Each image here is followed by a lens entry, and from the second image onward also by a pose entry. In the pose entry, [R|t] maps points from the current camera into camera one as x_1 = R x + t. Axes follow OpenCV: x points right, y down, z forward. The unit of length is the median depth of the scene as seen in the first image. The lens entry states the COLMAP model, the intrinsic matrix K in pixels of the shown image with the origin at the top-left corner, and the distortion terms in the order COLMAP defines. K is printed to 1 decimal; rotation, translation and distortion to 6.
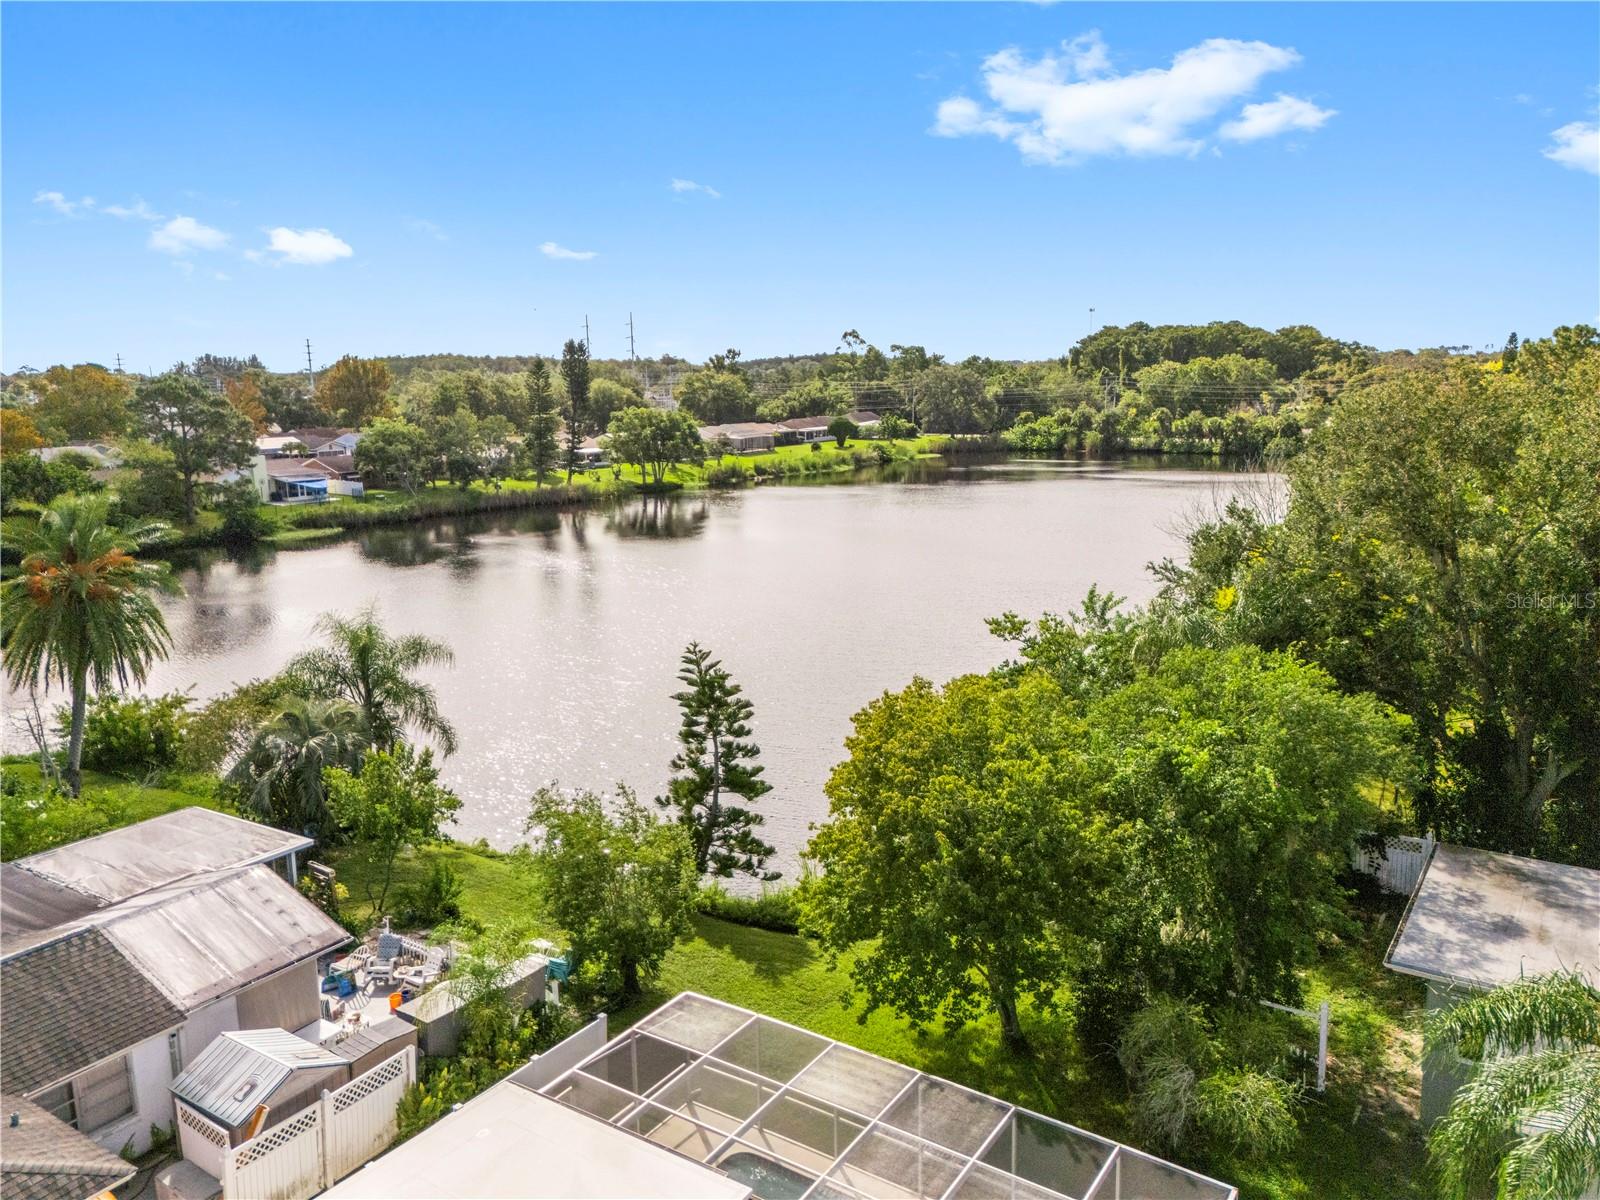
lens RADIAL K [[1182.0, 0, 800.0], [0, 1182.0, 600.0], [0, 0, 1]] dist [0.072221, -0.047675]
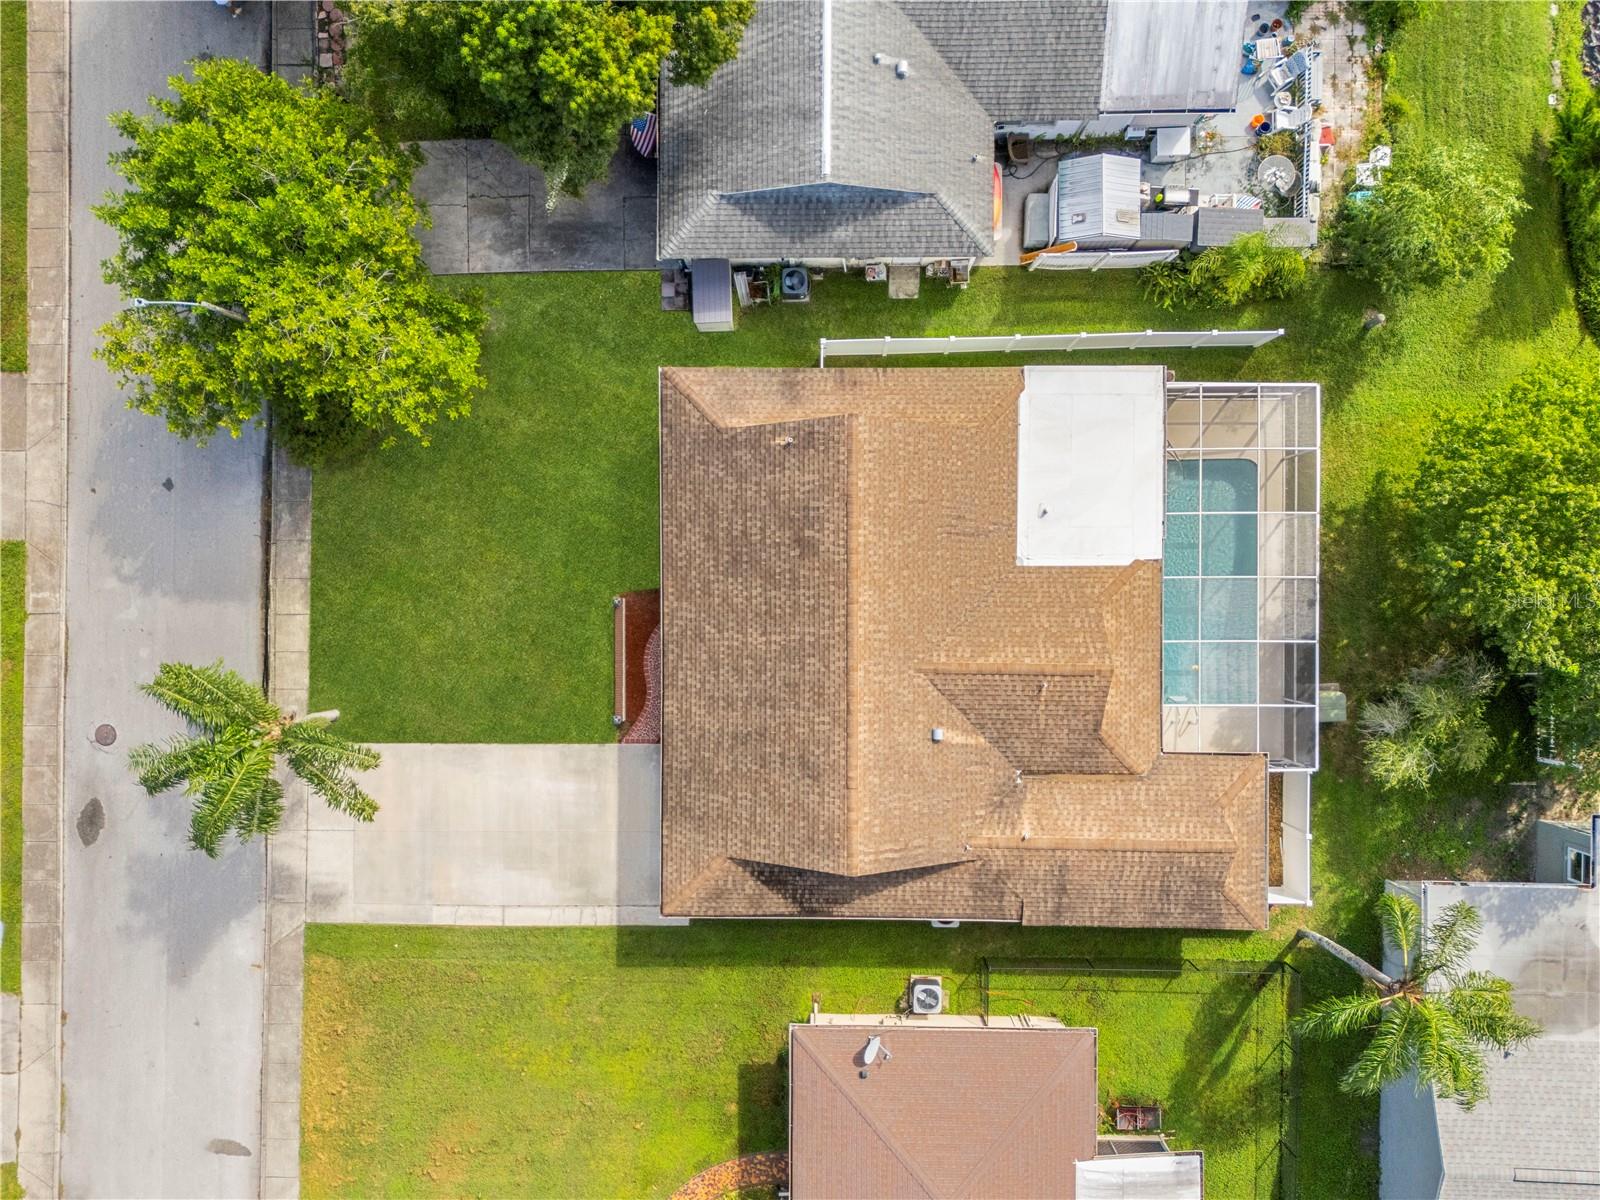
lens RADIAL K [[1206.9, 0, 800.0], [0, 1206.9, 600.0], [0, 0, 1]] dist [0.074774, -0.078323]
pose [[0.552413, 0.833435, 0.015009, -0.046578], [-0.148026, 0.080363, 0.985713, -0.183649], [0.820322, -0.546743, 0.167763, 0.028045]]
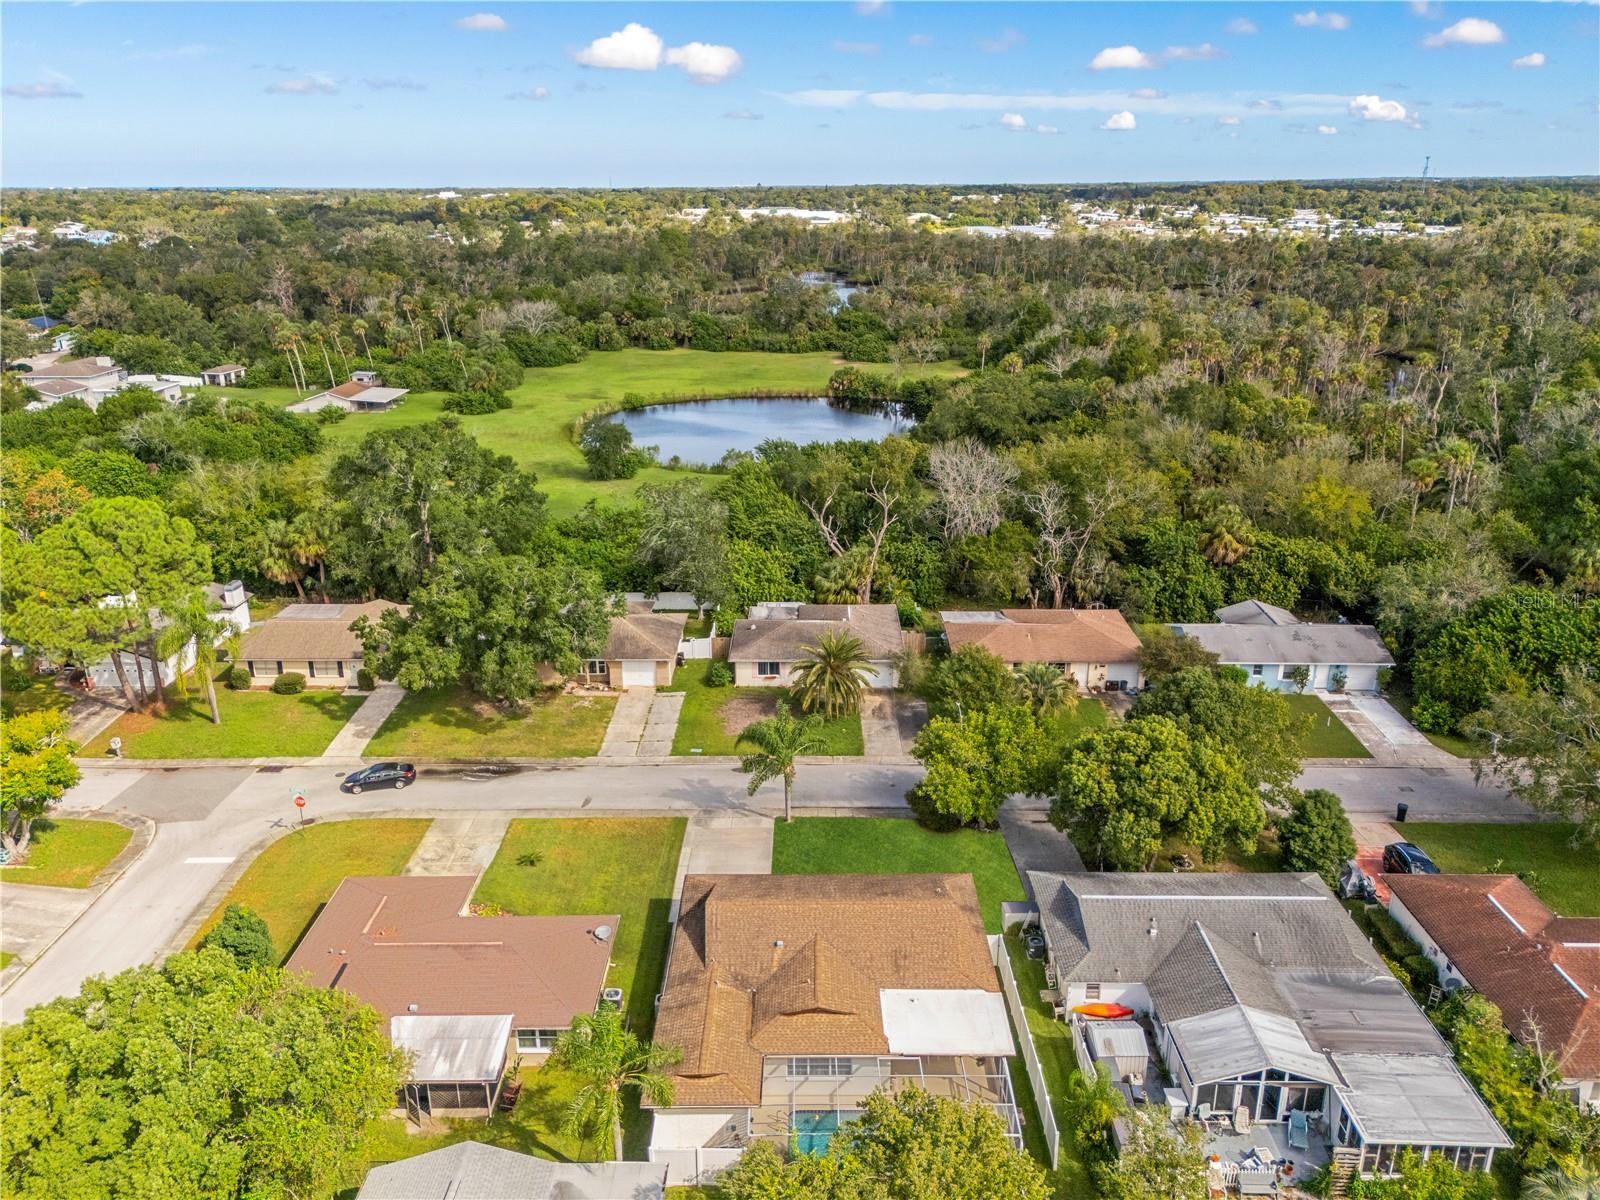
lens RADIAL K [[1182.0, 0, 800.0], [0, 1182.0, 600.0], [0, 0, 1]] dist [0.072221, -0.047675]
pose [[-0.836268, 0.204830, -0.508626, 0.195513], [-0.081445, 0.870915, 0.484638, -0.260861], [0.542238, 0.446712, -0.711636, 0.348763]]
